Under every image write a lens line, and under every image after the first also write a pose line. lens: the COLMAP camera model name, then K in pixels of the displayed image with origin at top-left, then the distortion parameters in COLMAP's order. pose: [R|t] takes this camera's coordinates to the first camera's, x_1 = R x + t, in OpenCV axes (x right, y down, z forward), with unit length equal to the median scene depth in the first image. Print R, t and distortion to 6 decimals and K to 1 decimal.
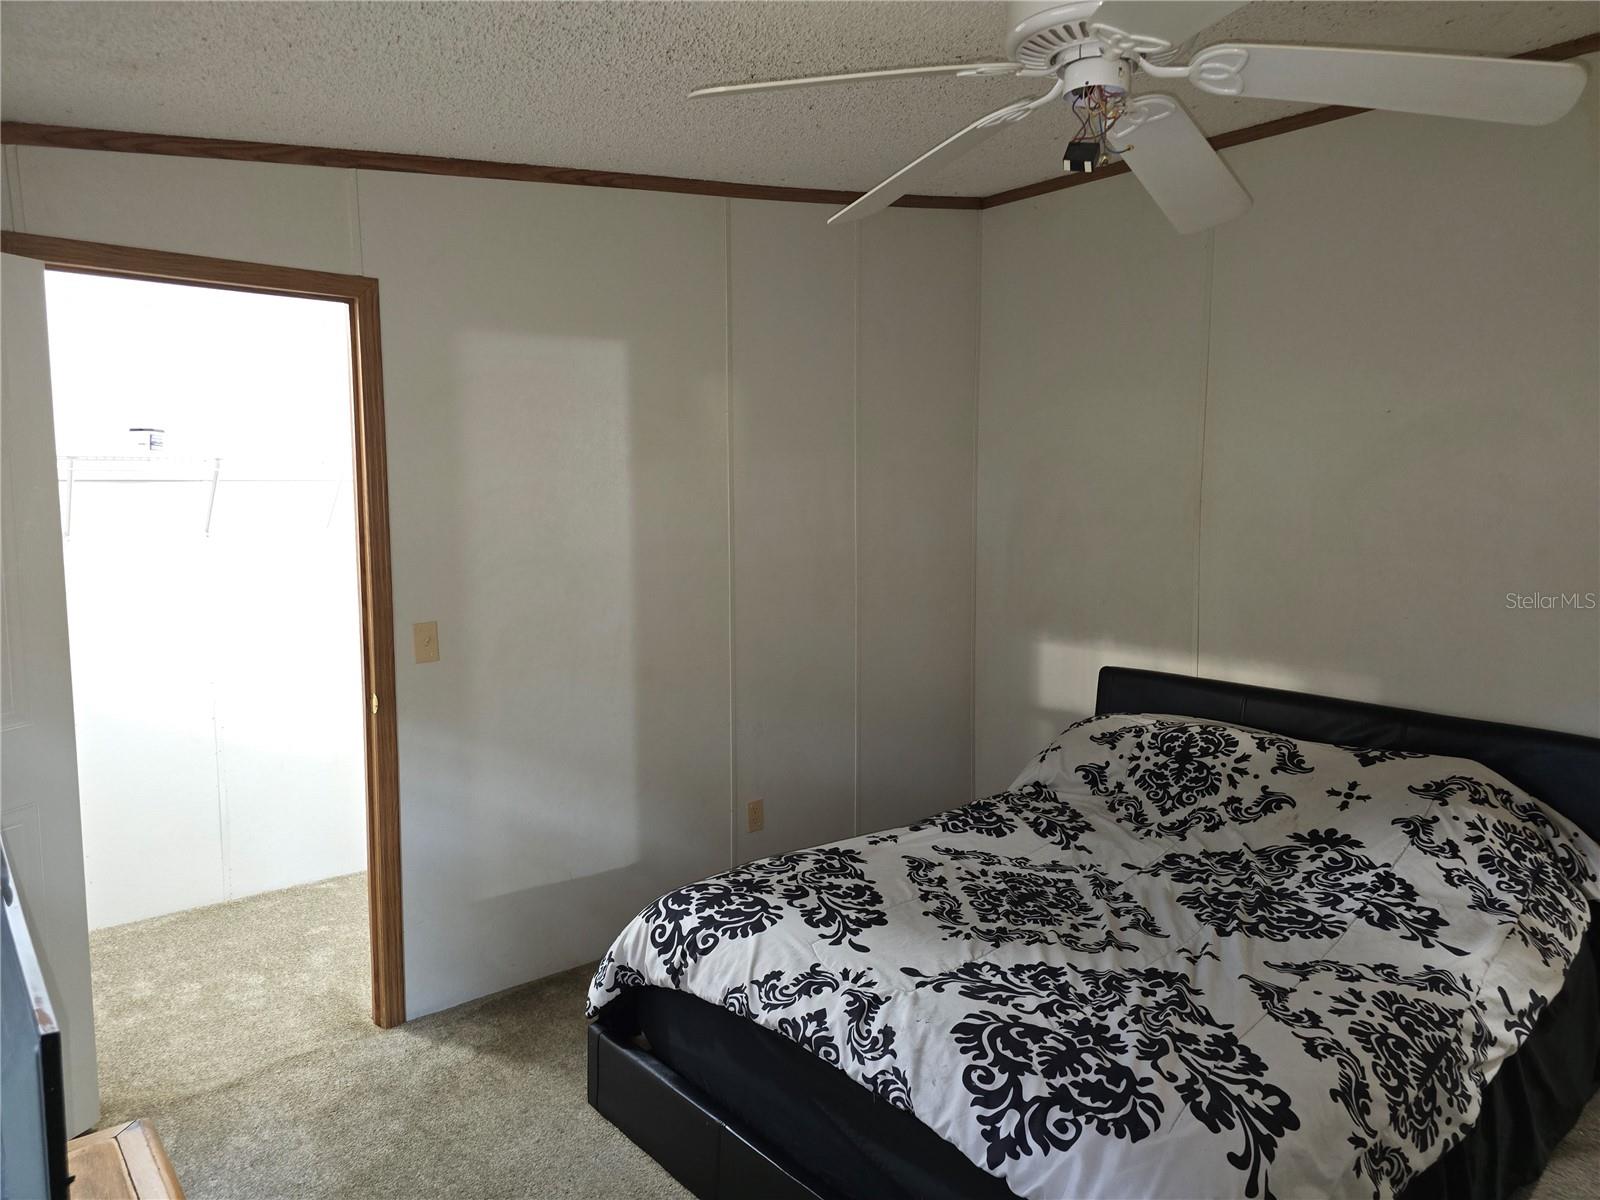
lens RADIAL K [[1067.9, 0, 783.8], [0, 1067.9, 598.5], [0, 0, 1]] dist [0.017961, -0.004041]
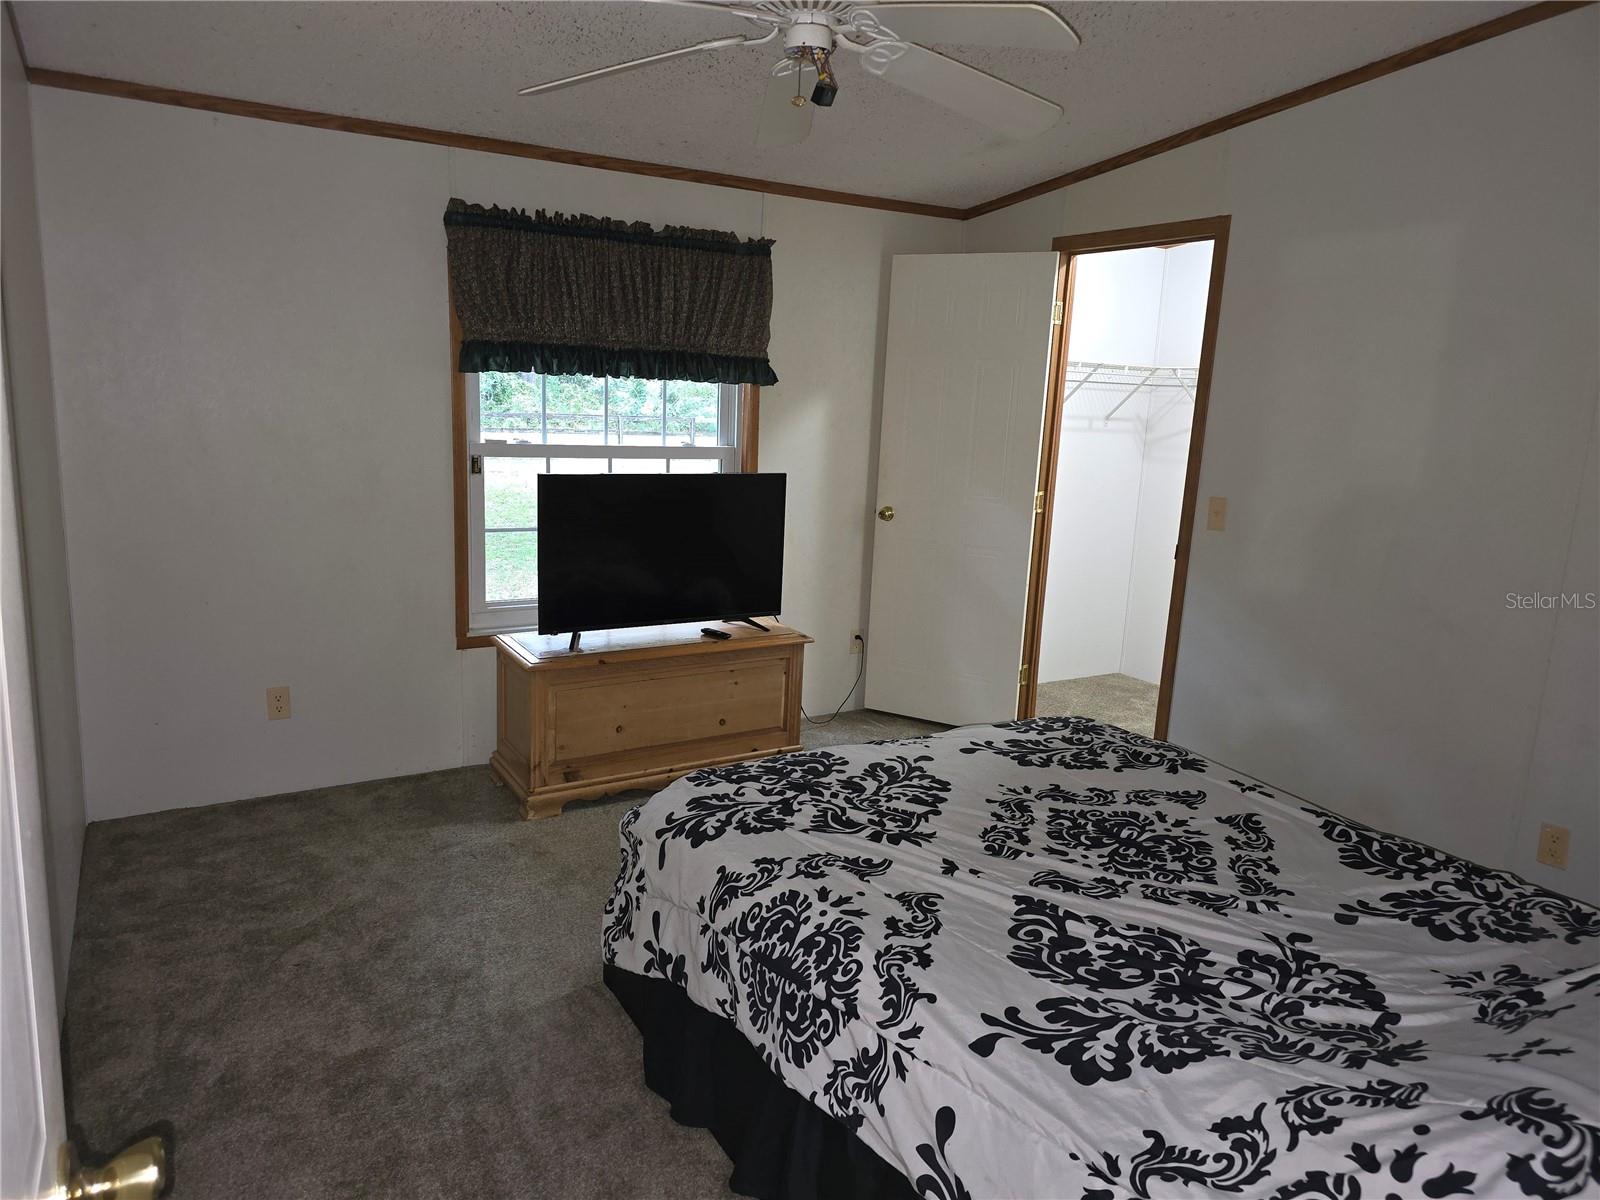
lens RADIAL K [[1067.9, 0, 783.8], [0, 1067.9, 598.5], [0, 0, 1]] dist [0.017961, -0.004041]
pose [[-0.165688, 0.179849, -0.969640, 1.174533], [-0.152141, 0.966798, 0.205319, -0.052578], [0.974372, 0.181541, -0.132824, 0.872757]]
